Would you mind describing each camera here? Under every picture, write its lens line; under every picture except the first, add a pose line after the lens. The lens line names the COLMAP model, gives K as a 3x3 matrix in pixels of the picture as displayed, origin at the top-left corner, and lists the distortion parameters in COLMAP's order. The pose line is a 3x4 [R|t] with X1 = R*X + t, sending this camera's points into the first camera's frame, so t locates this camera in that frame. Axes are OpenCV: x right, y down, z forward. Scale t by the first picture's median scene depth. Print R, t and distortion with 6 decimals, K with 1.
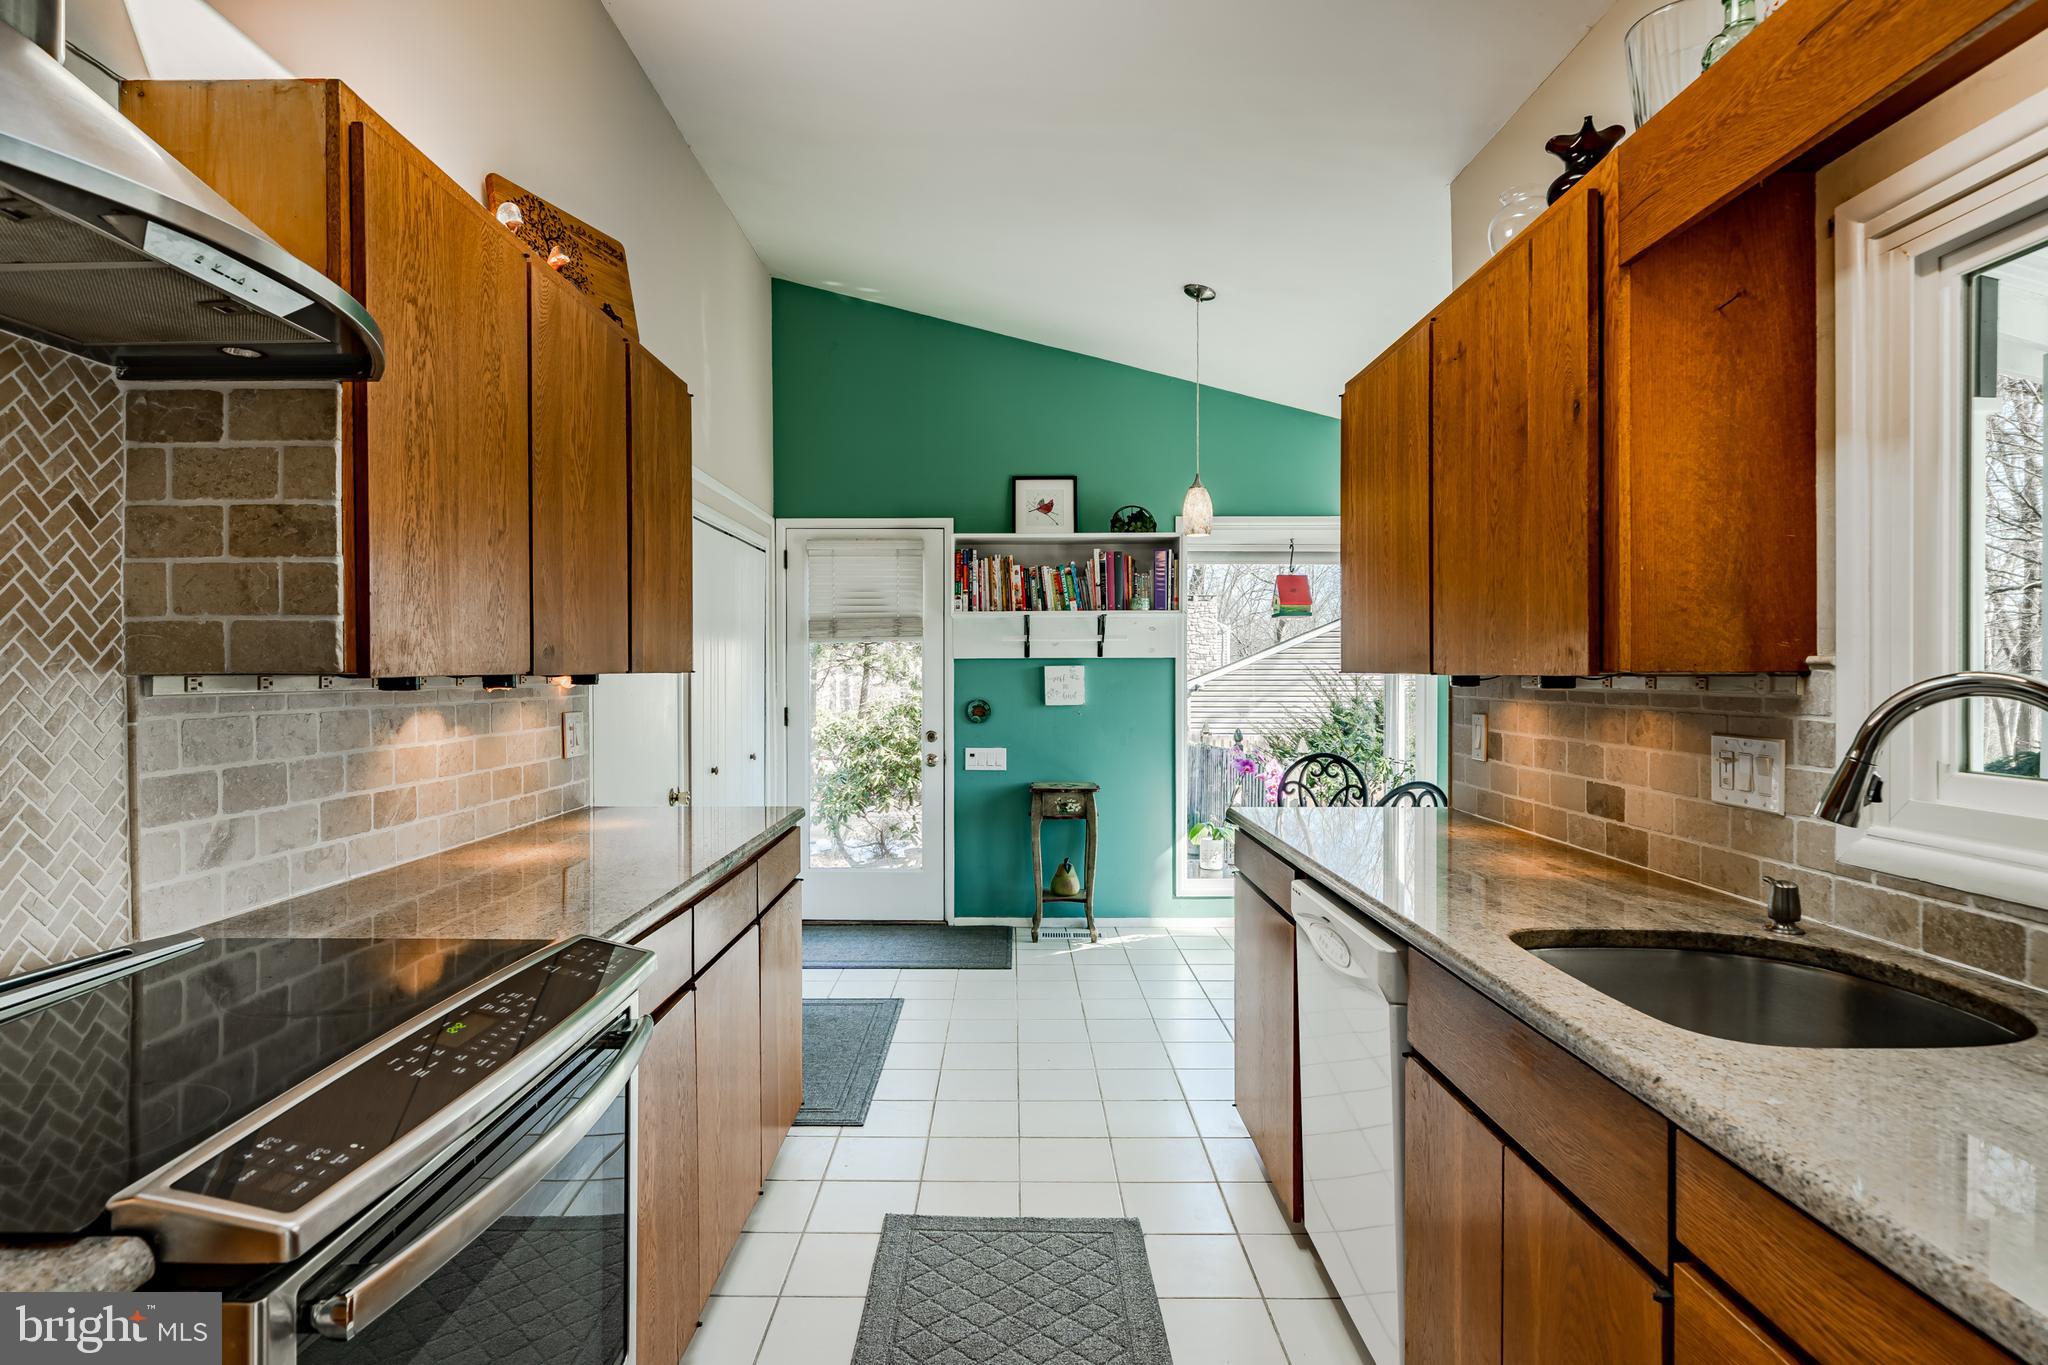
lens RADIAL K [[1088.6, 0, 1013.7], [0, 1088.6, 678.7], [0, 0, 1]] dist [-0.000406, 0.000498]
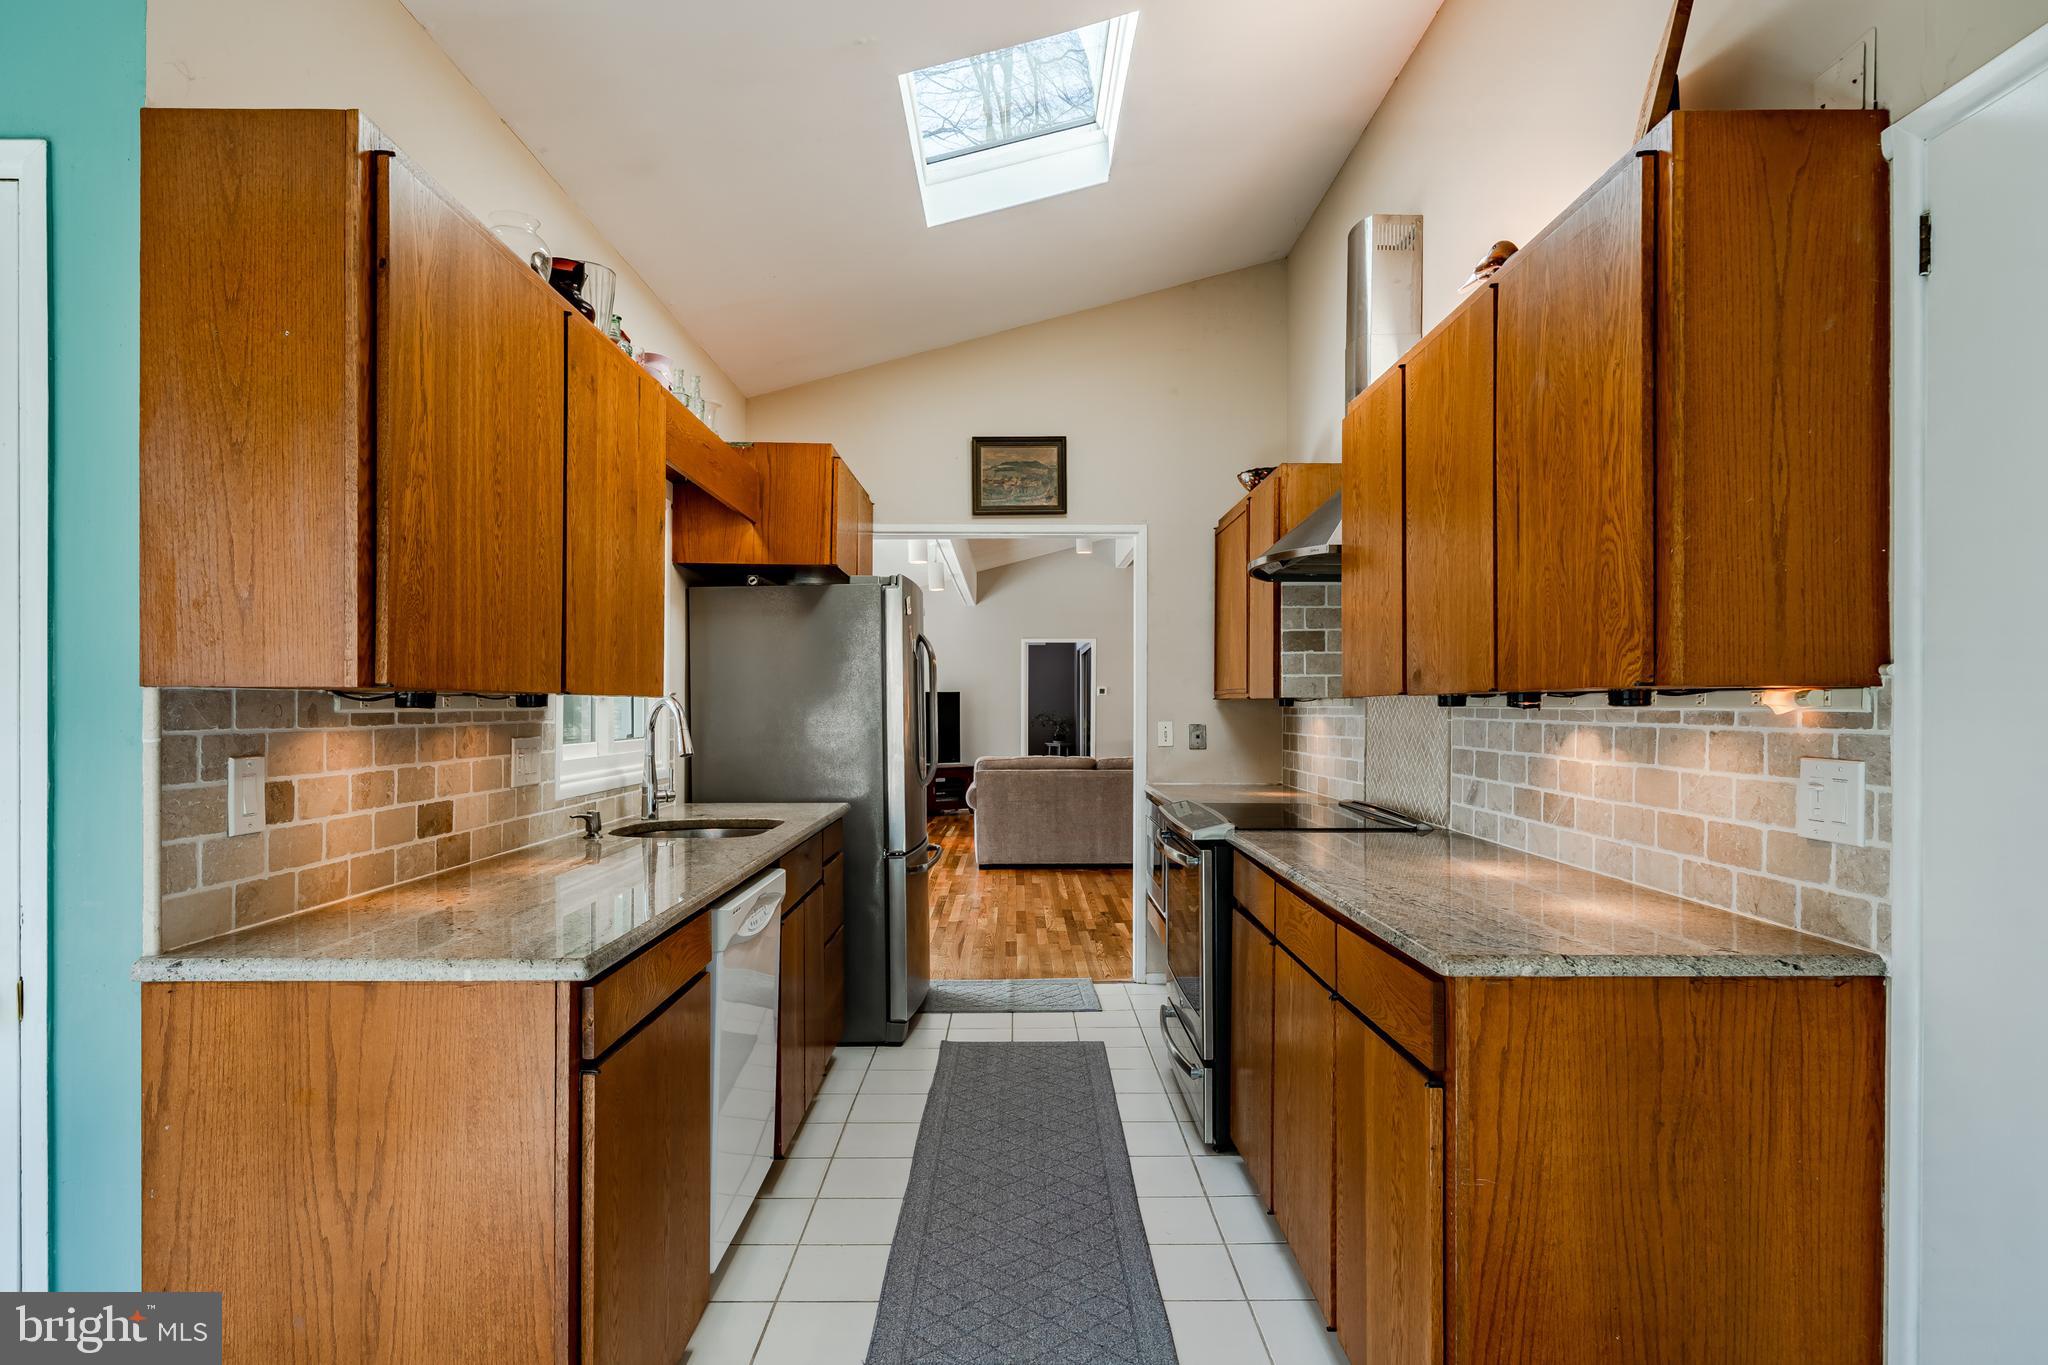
lens RADIAL K [[1088.6, 0, 1017.1], [0, 1088.6, 698.3], [0, 0, 1]] dist [-0.000406, 0.000498]
pose [[-0.999981, 0.000630, -0.006054, 0.005959], [0.000638, 0.999999, -0.001180, 0.001156], [0.006054, -0.001183, -0.999981, 2.020220]]
